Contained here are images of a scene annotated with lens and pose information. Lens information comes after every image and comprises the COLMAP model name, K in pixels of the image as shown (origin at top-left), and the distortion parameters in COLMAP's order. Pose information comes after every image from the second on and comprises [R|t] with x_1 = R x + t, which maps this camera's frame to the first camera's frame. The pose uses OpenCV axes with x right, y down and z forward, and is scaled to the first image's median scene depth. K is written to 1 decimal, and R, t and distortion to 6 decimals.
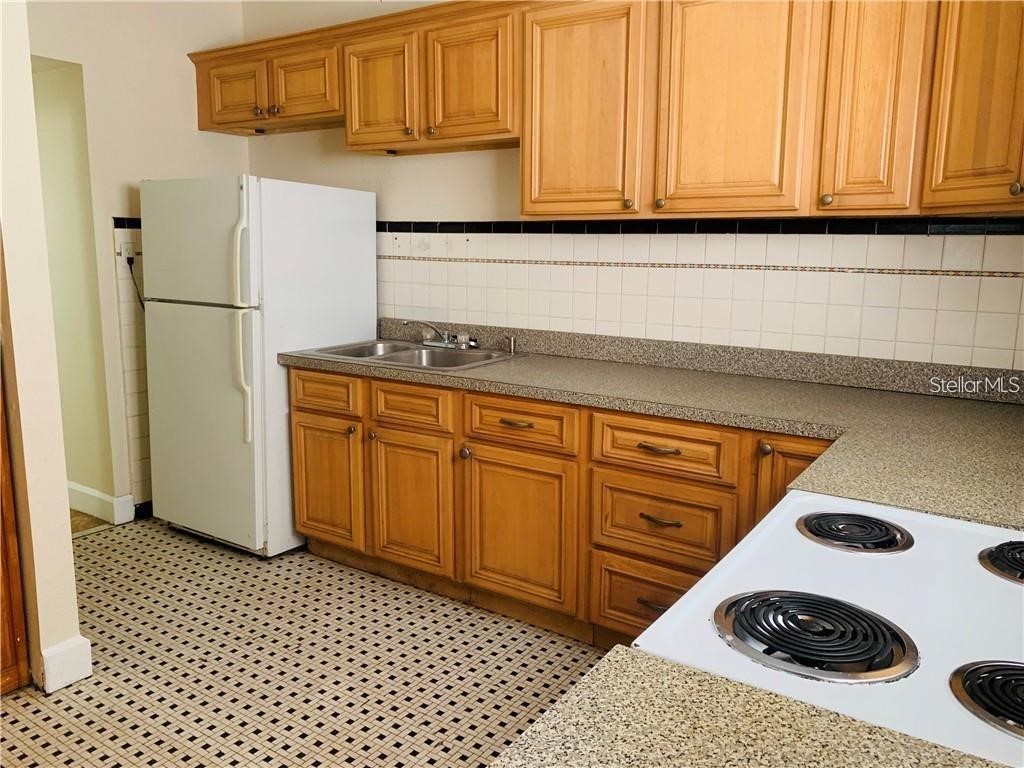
lens RADIAL K [[770.2, 0, 512.0], [0, 770.2, 384.0], [0, 0, 1]] dist [0.070671, -0.133686]
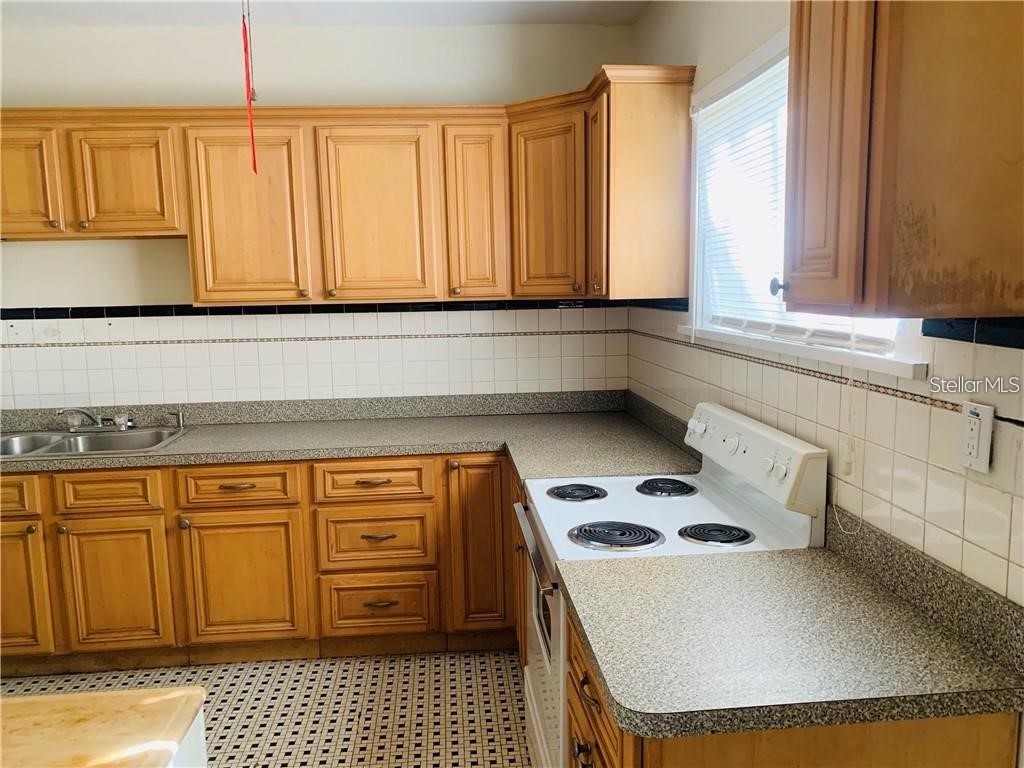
lens RADIAL K [[778.4, 0, 513.3], [0, 778.4, 397.3], [0, 0, 1]] dist [-0.000989, -0.079133]
pose [[0.757247, -0.117249, 0.642519, -0.402782], [0.141316, 0.989864, 0.014084, -0.037186], [-0.637657, 0.080133, 0.766141, -0.146780]]
